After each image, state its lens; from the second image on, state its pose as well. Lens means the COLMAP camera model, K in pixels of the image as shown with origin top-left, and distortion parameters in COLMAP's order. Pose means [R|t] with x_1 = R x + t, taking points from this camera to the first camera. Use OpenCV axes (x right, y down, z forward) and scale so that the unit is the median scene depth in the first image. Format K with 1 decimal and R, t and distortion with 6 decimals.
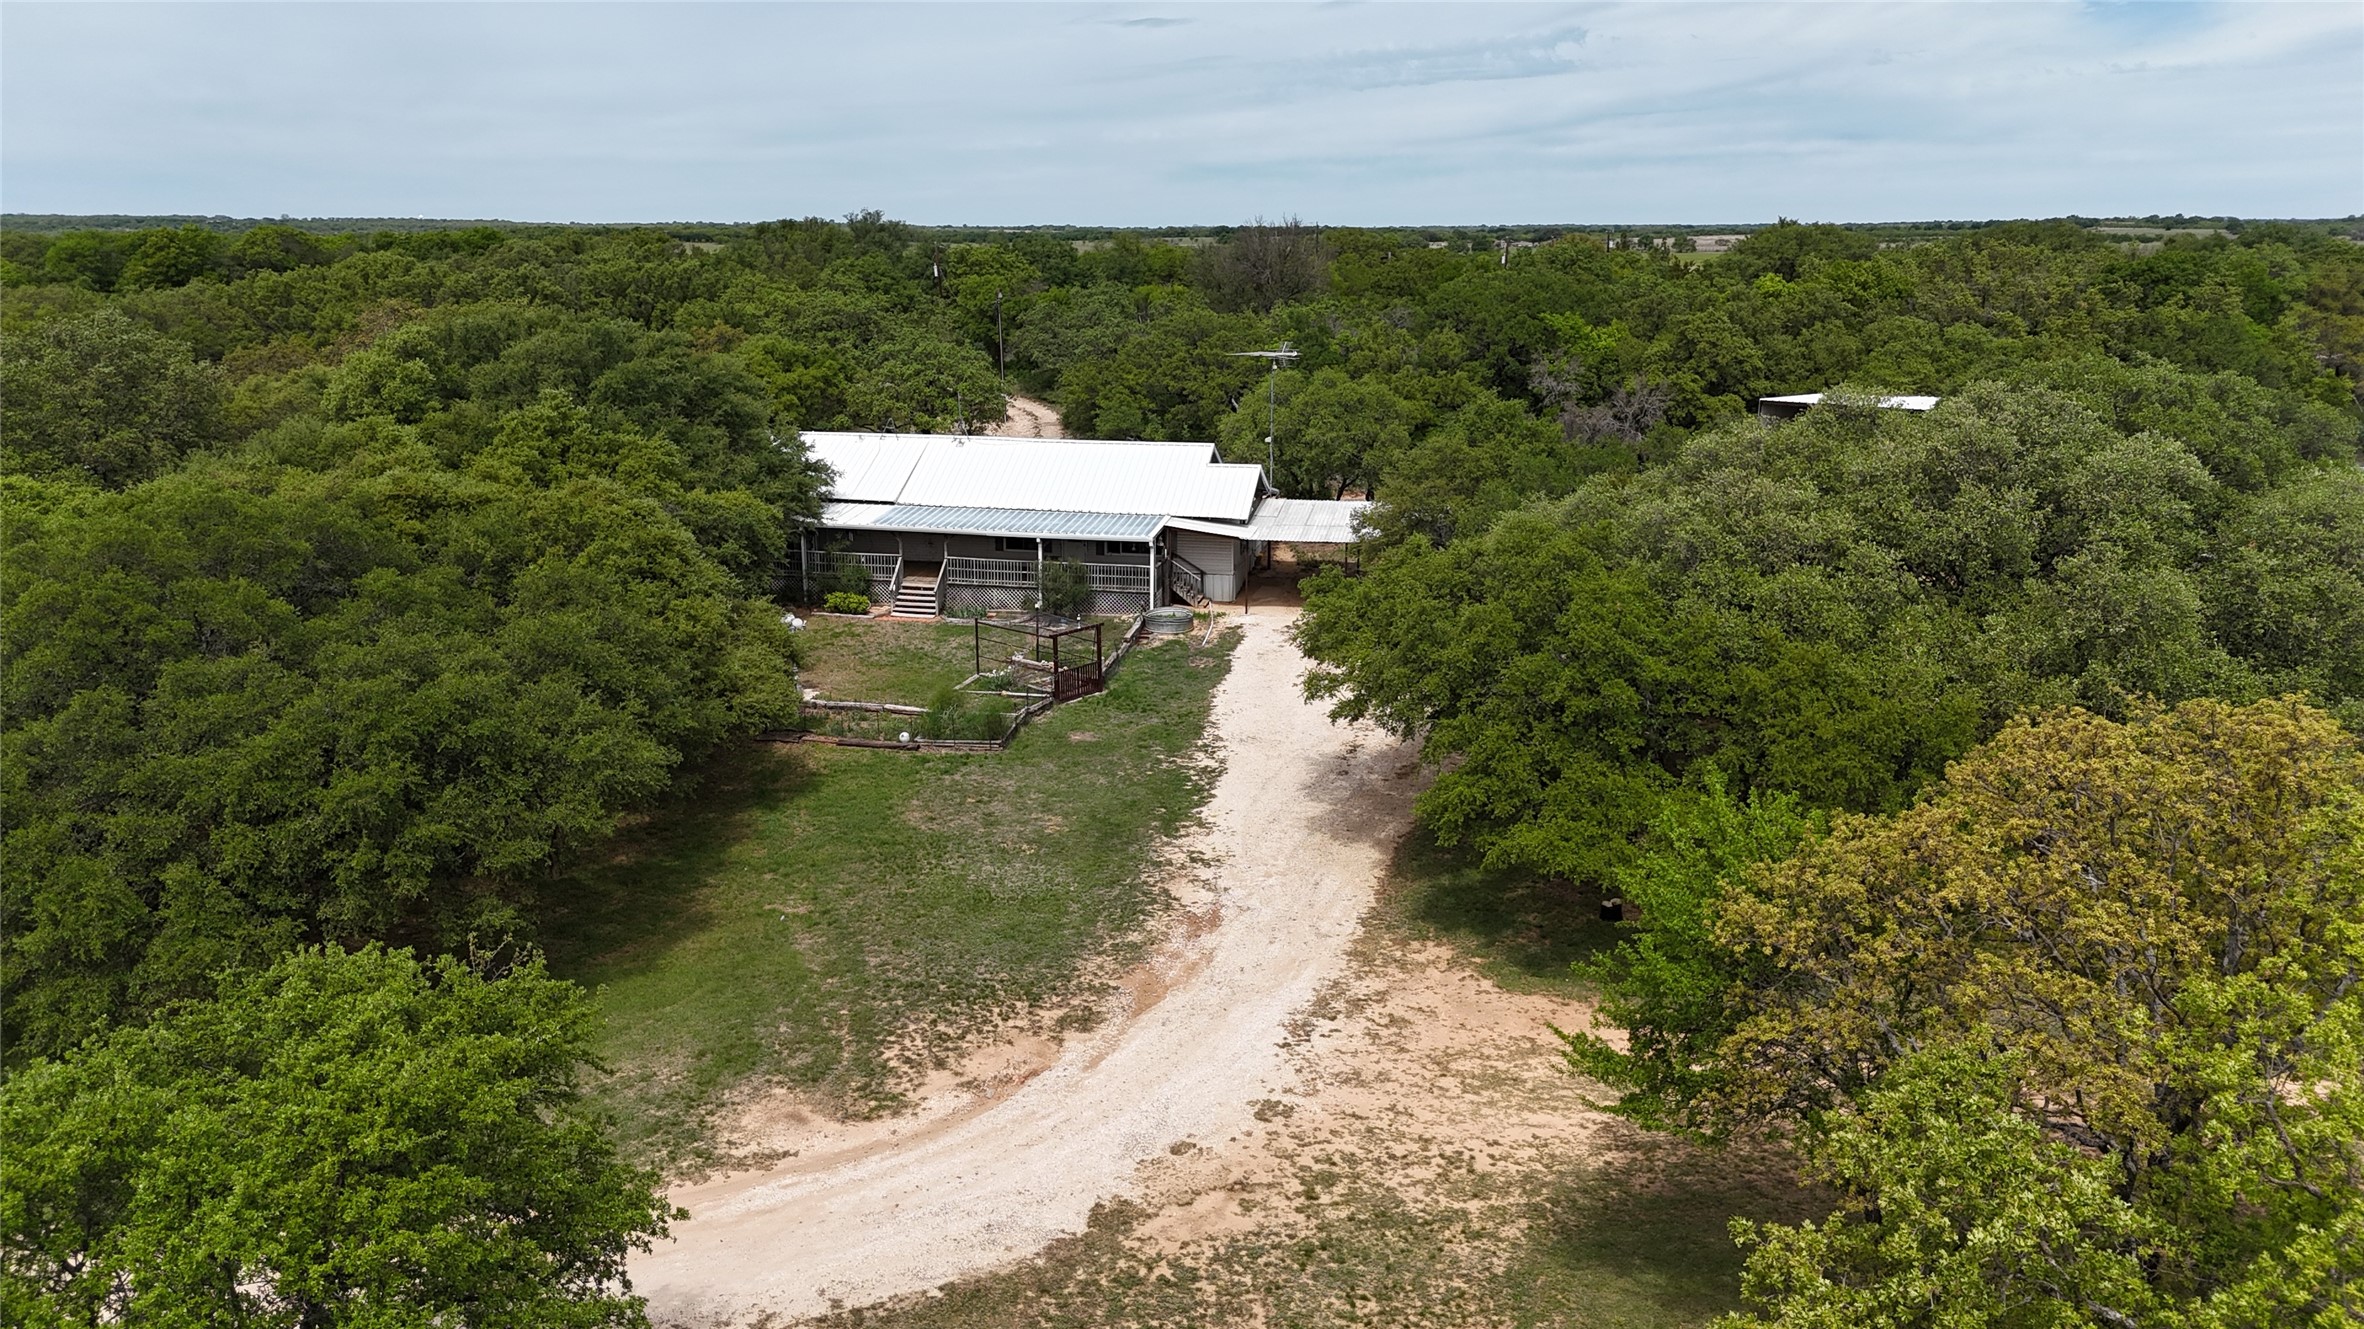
lens RADIAL K [[1729.3, 0, 1189.7], [0, 1729.3, 669.7], [0, 0, 1]] dist [0.023627, -0.007764]
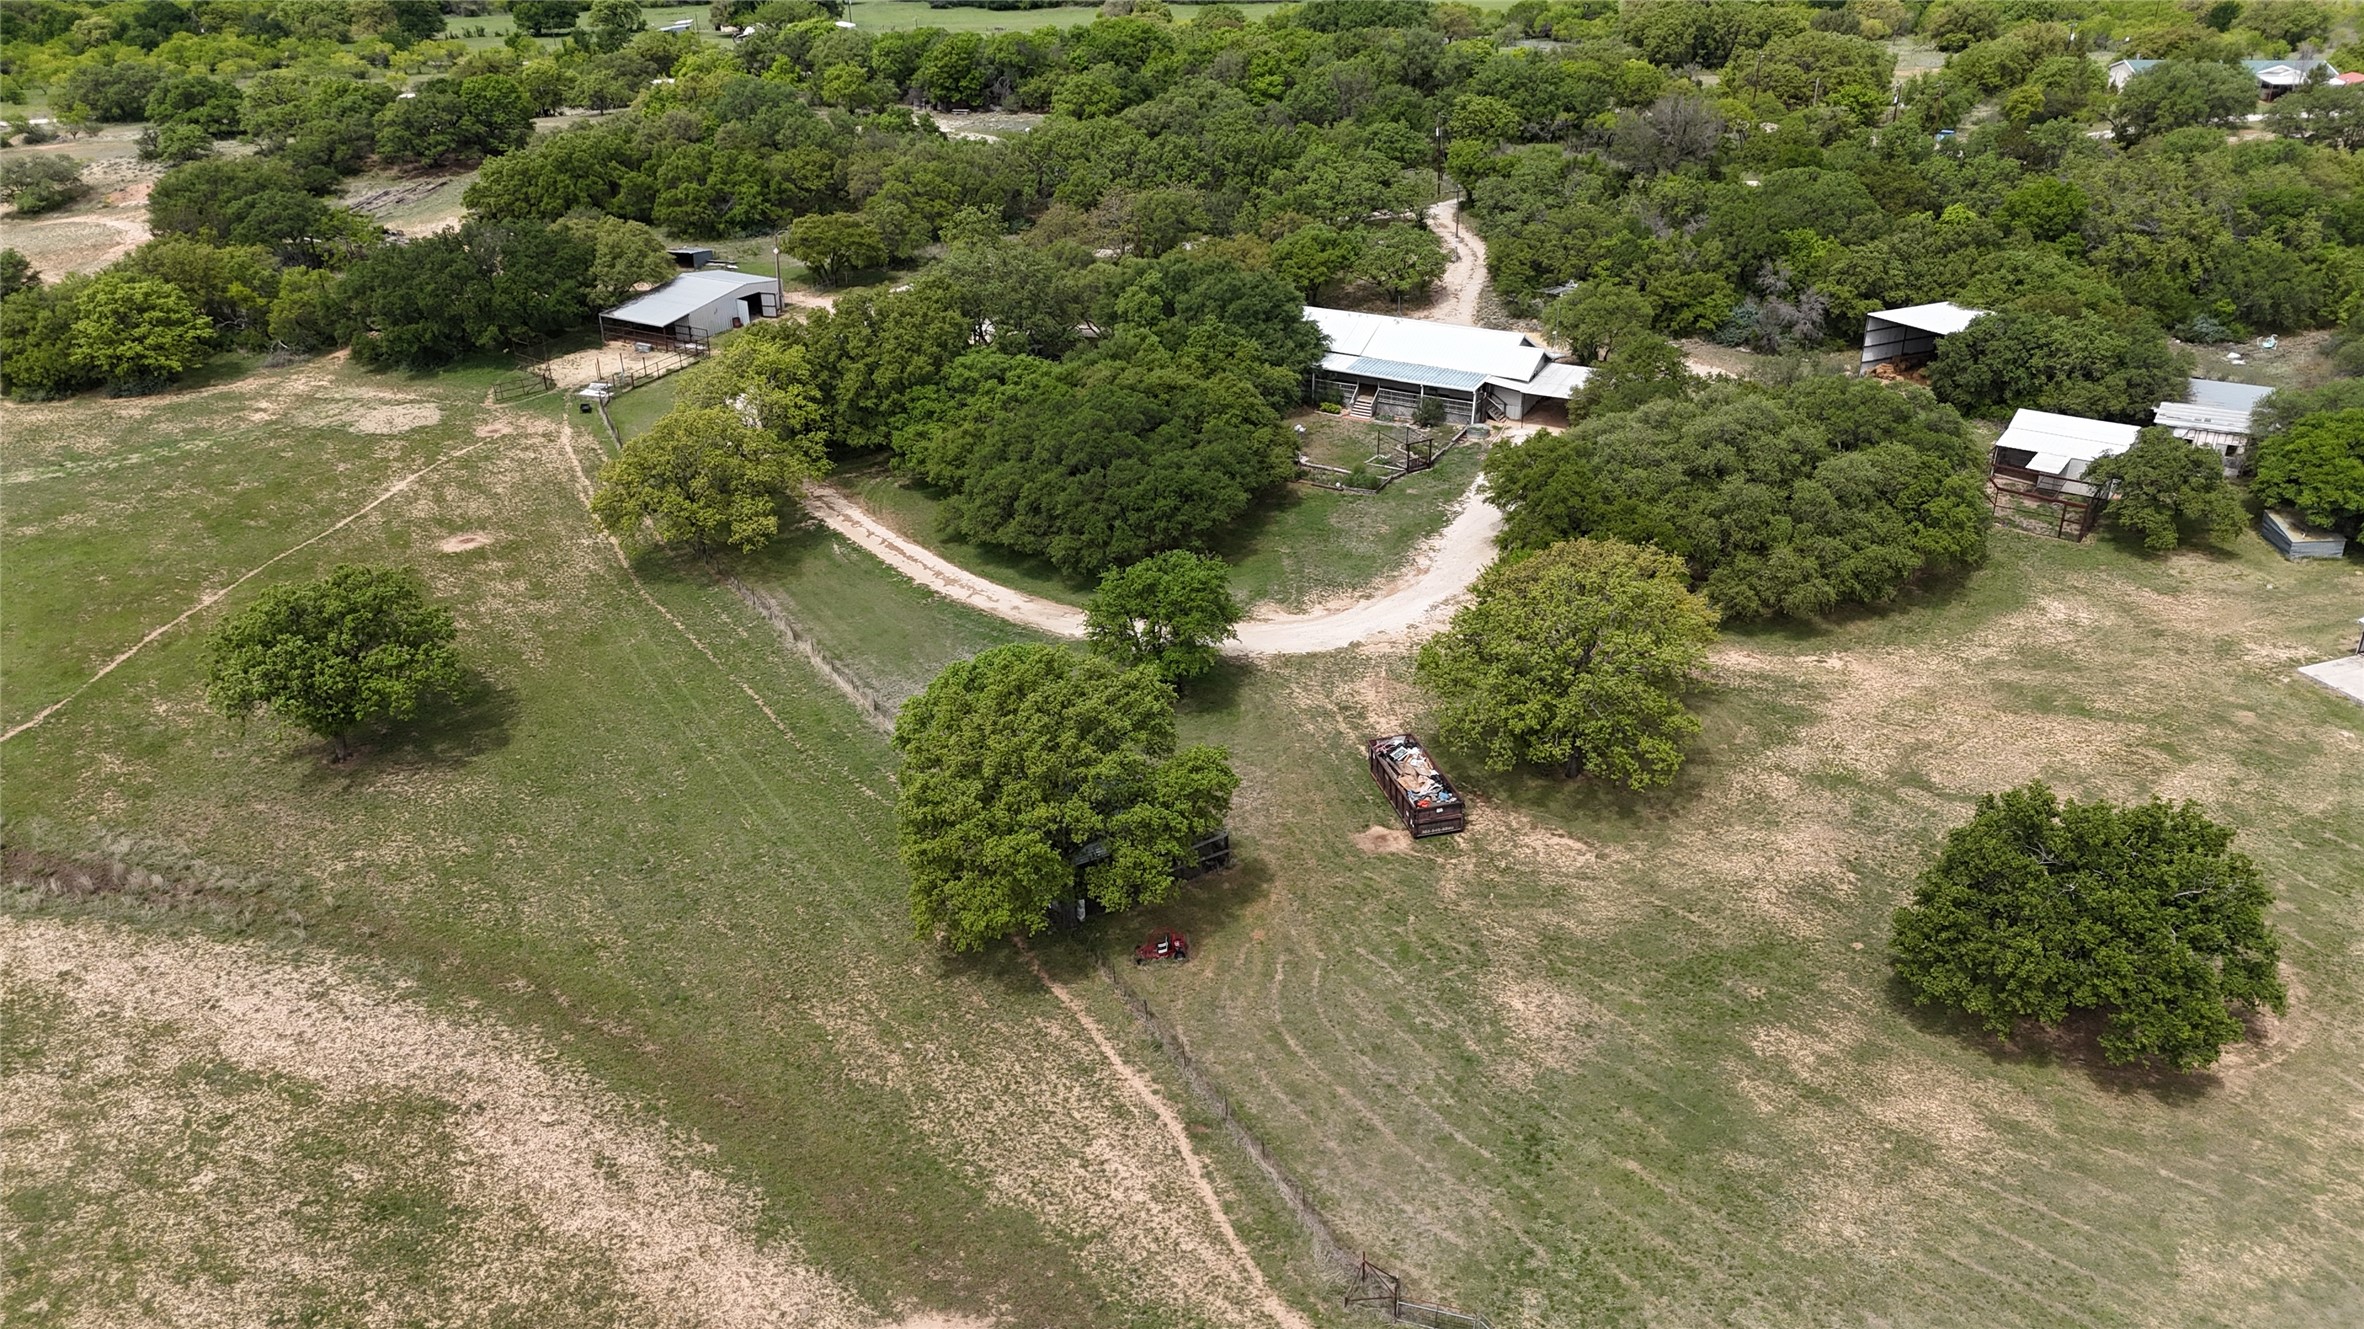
lens RADIAL K [[1729.3, 0, 1182.5], [0, 1729.3, 666.0], [0, 0, 1]] dist [0.023627, -0.007764]
pose [[0.945614, 0.131910, -0.297346, 0.419013], [-0.068091, 0.974105, 0.215597, -0.241530], [0.318086, -0.183625, 0.930109, -1.506731]]
